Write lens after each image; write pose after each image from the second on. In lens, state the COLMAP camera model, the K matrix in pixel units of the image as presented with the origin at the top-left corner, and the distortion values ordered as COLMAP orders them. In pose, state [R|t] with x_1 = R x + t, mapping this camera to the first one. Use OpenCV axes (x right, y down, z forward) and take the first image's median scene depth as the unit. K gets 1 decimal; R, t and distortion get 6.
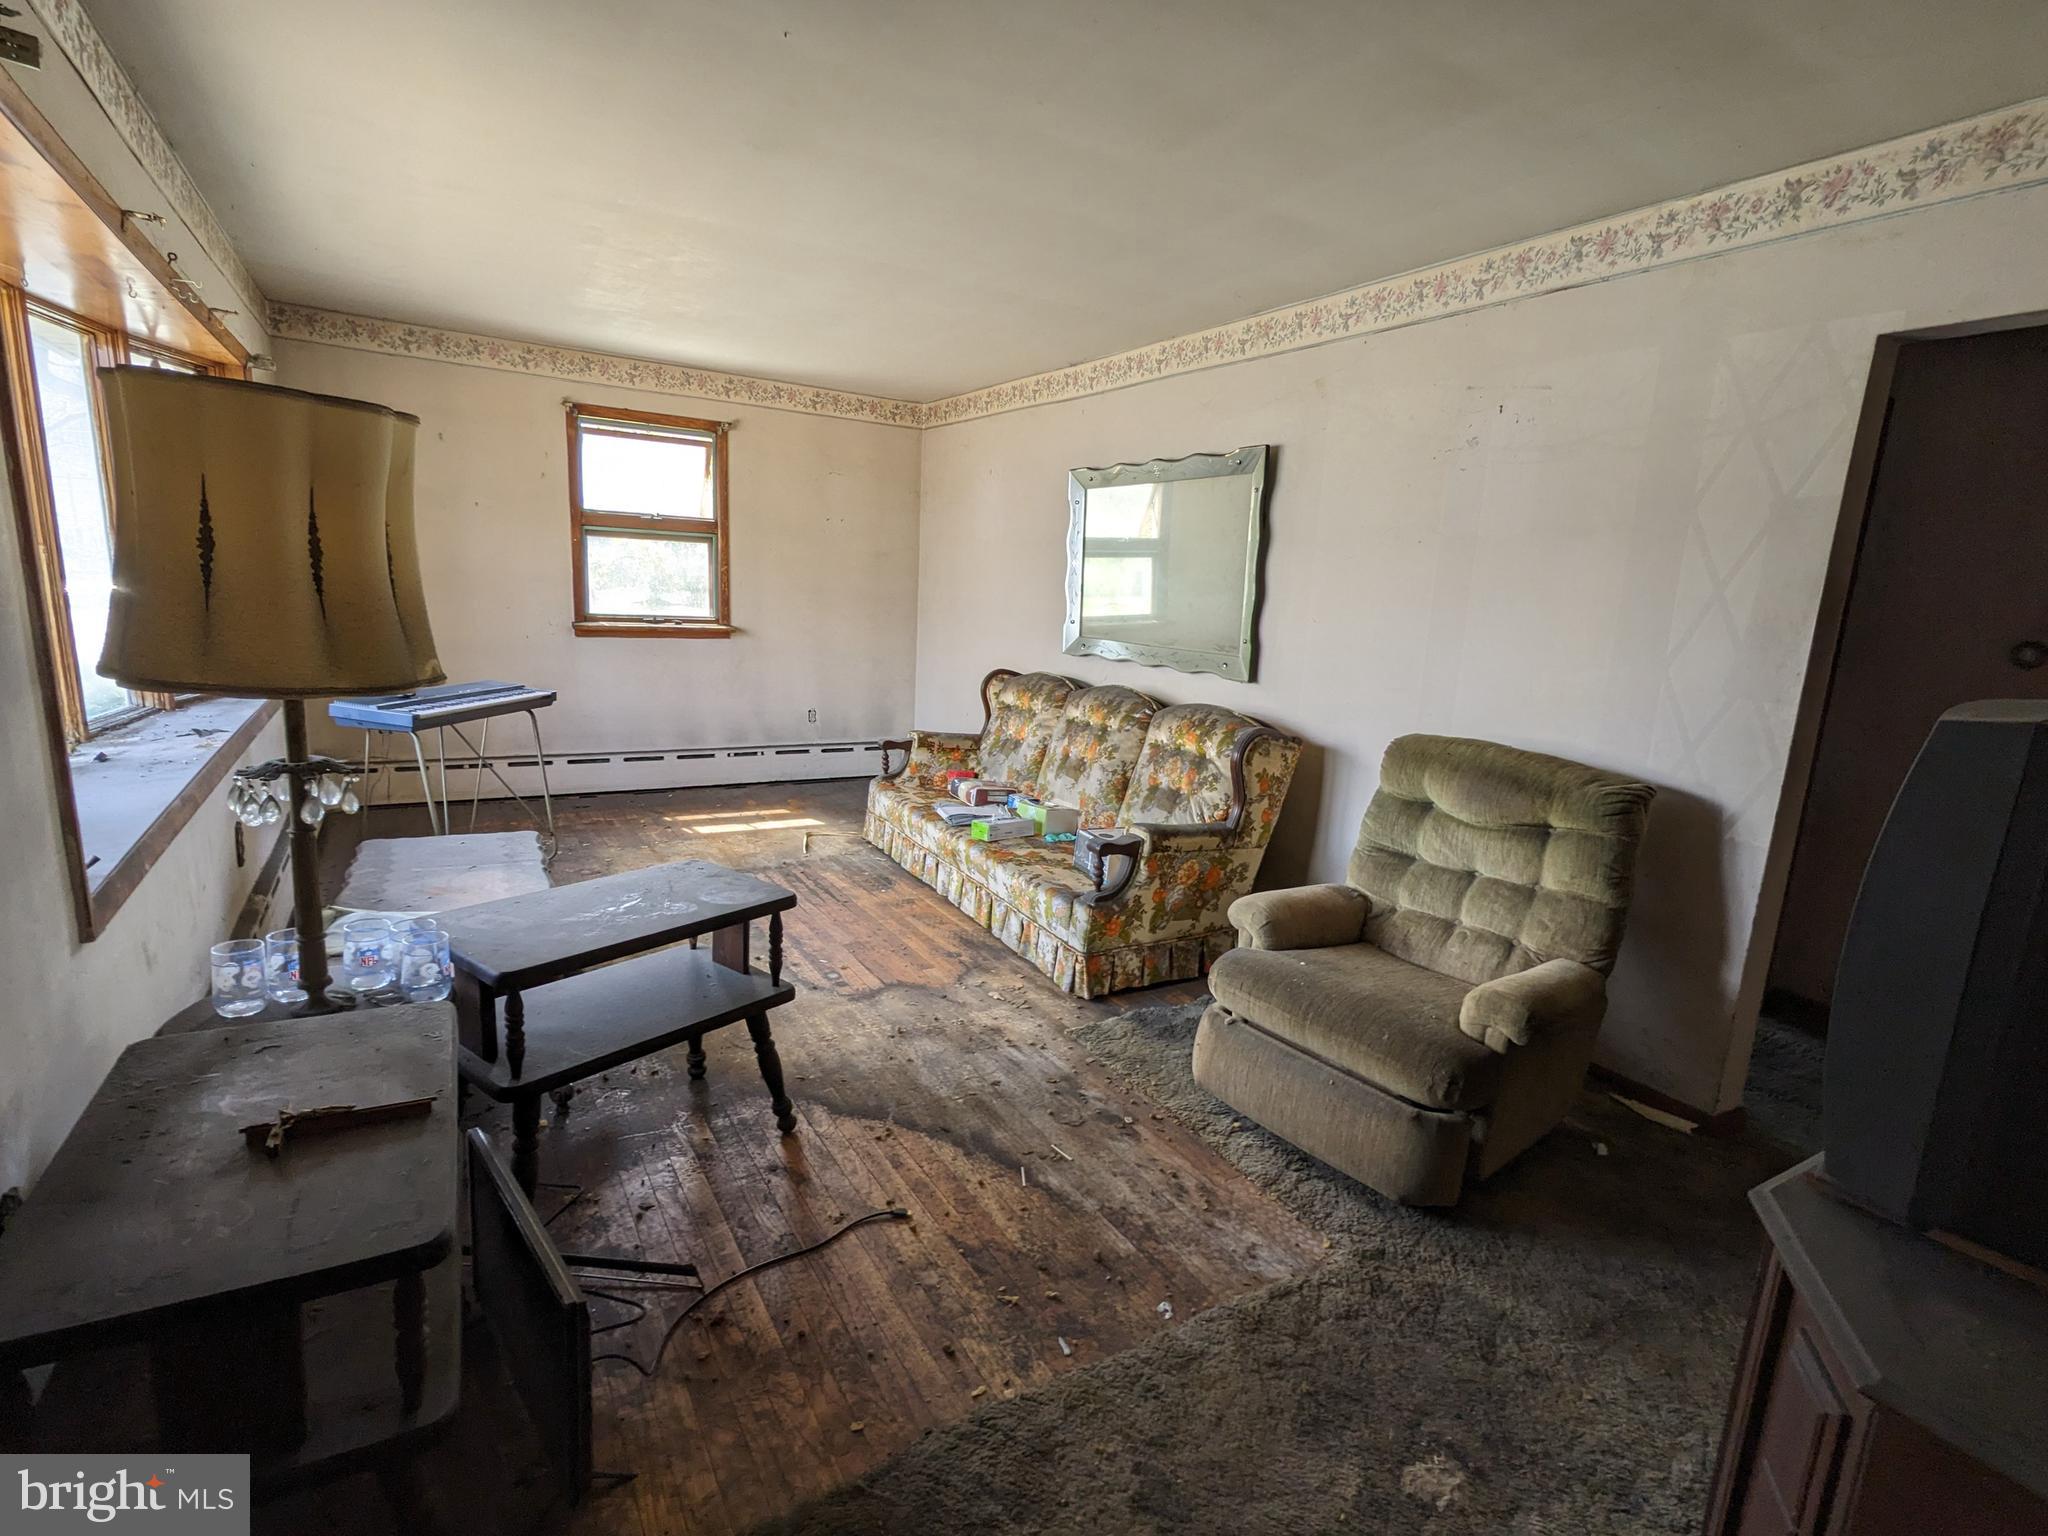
lens RADIAL K [[979.5, 0, 1027.3], [0, 979.5, 773.7], [0, 0, 1]] dist [0.001590, 0.000489]
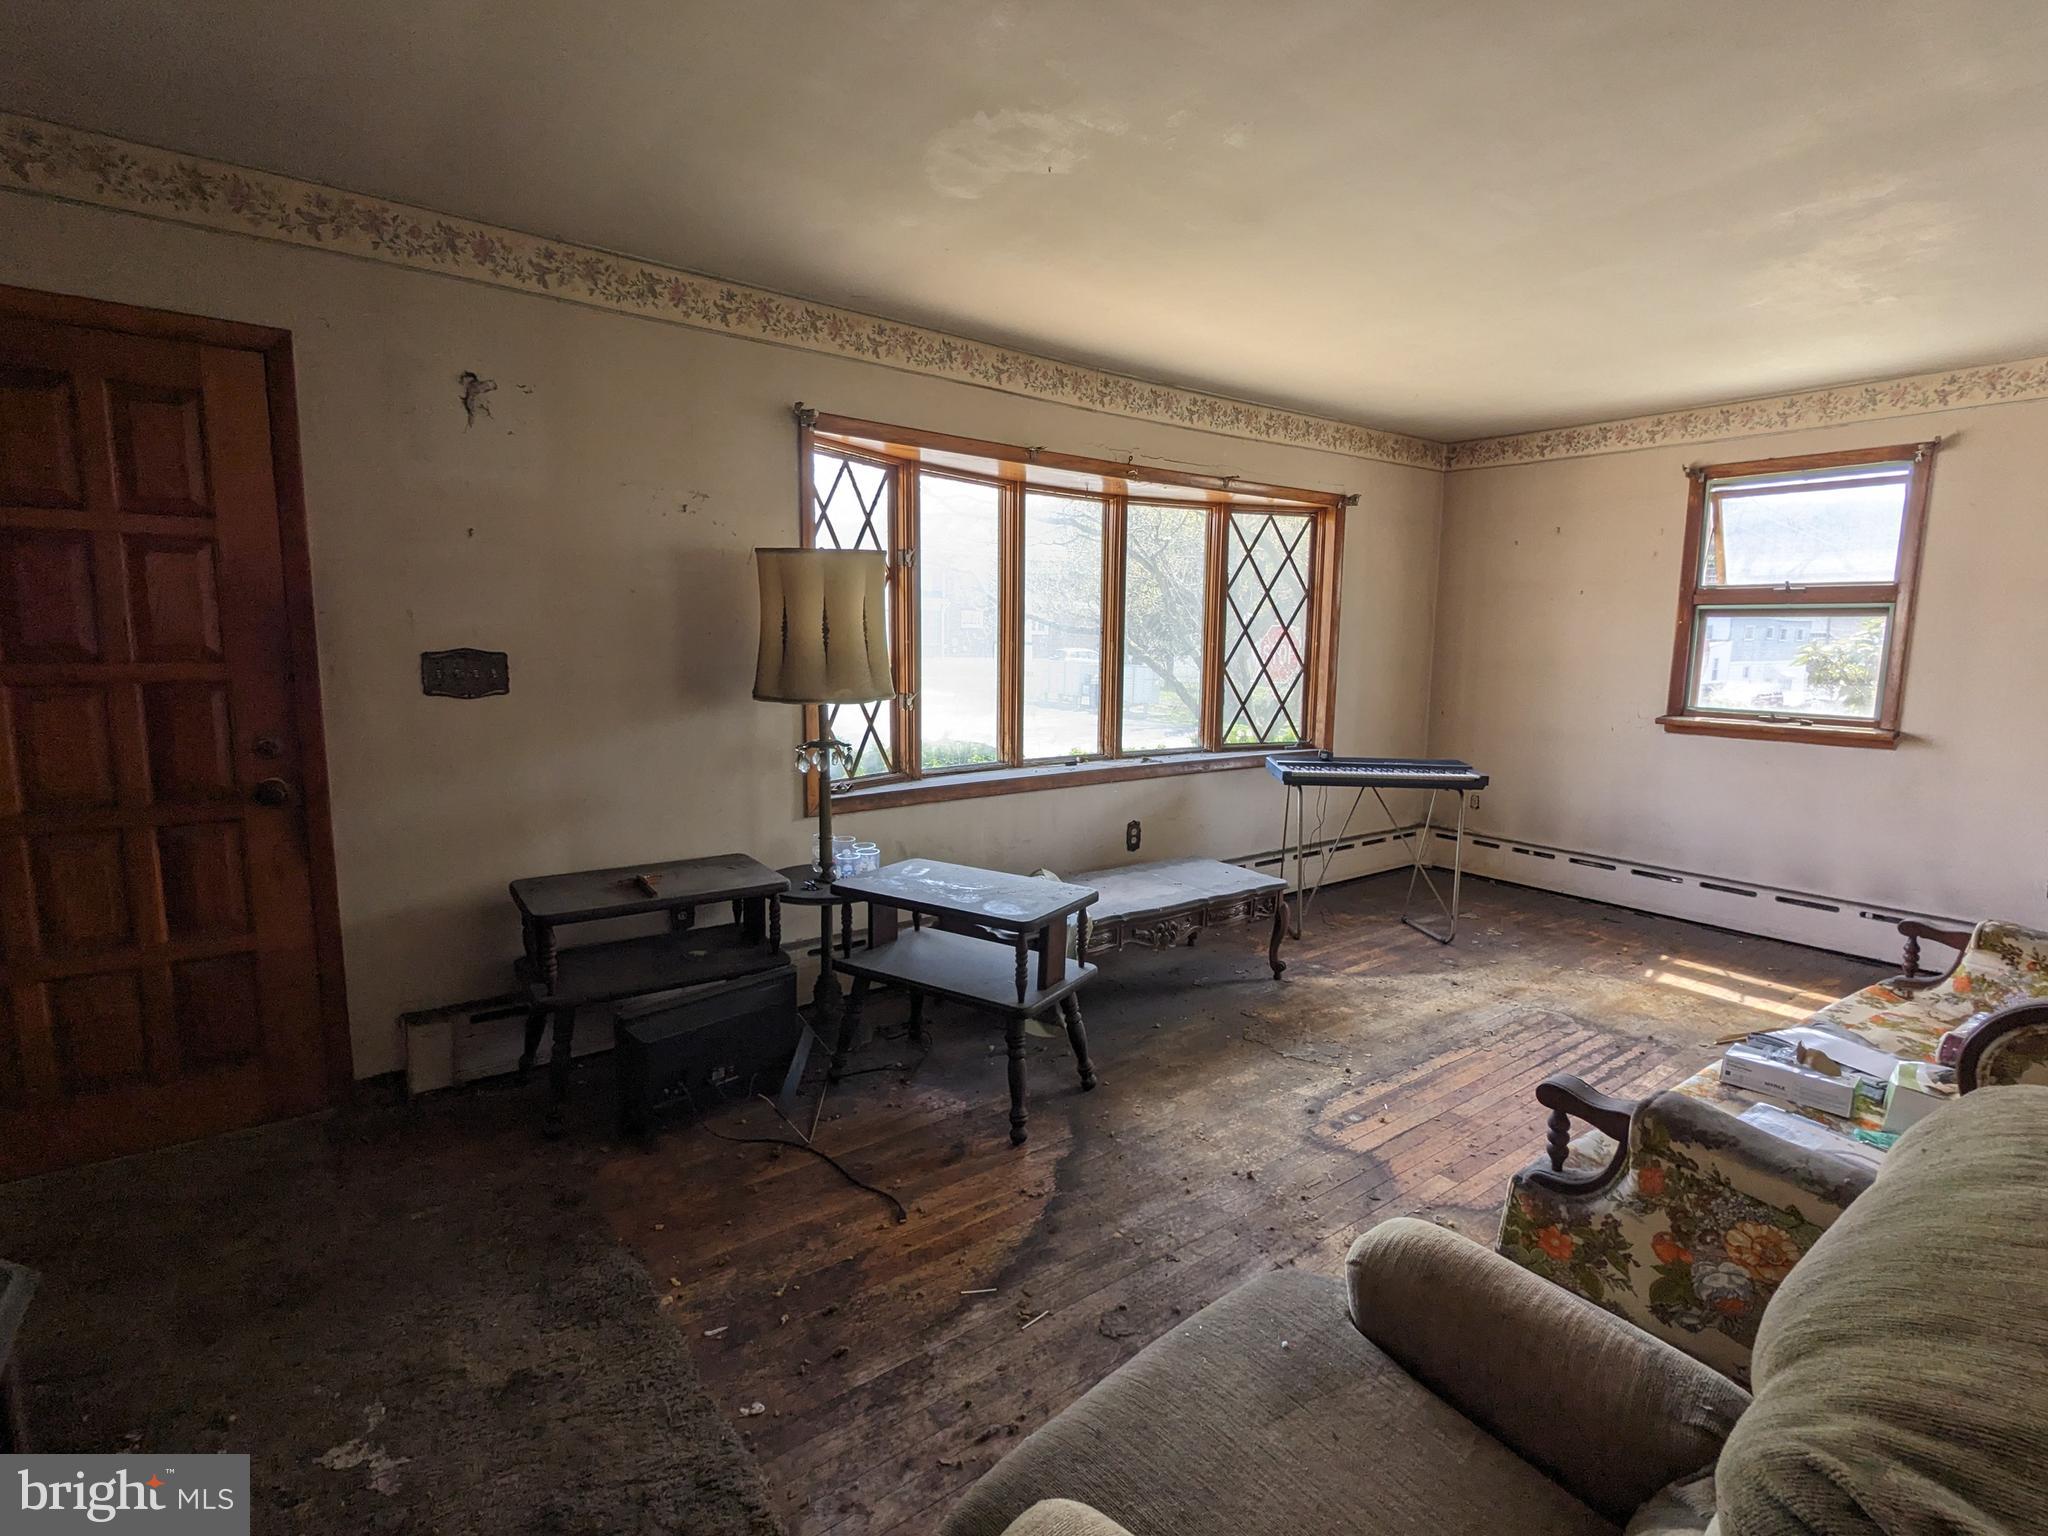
lens RADIAL K [[979.5, 0, 1027.3], [0, 979.5, 773.7], [0, 0, 1]] dist [0.001590, 0.000489]
pose [[0.102986, 0.090203, -0.990584, 0.374313], [-0.202884, 0.976849, 0.067859, -0.051526], [0.973772, 0.193985, 0.118903, 0.379018]]
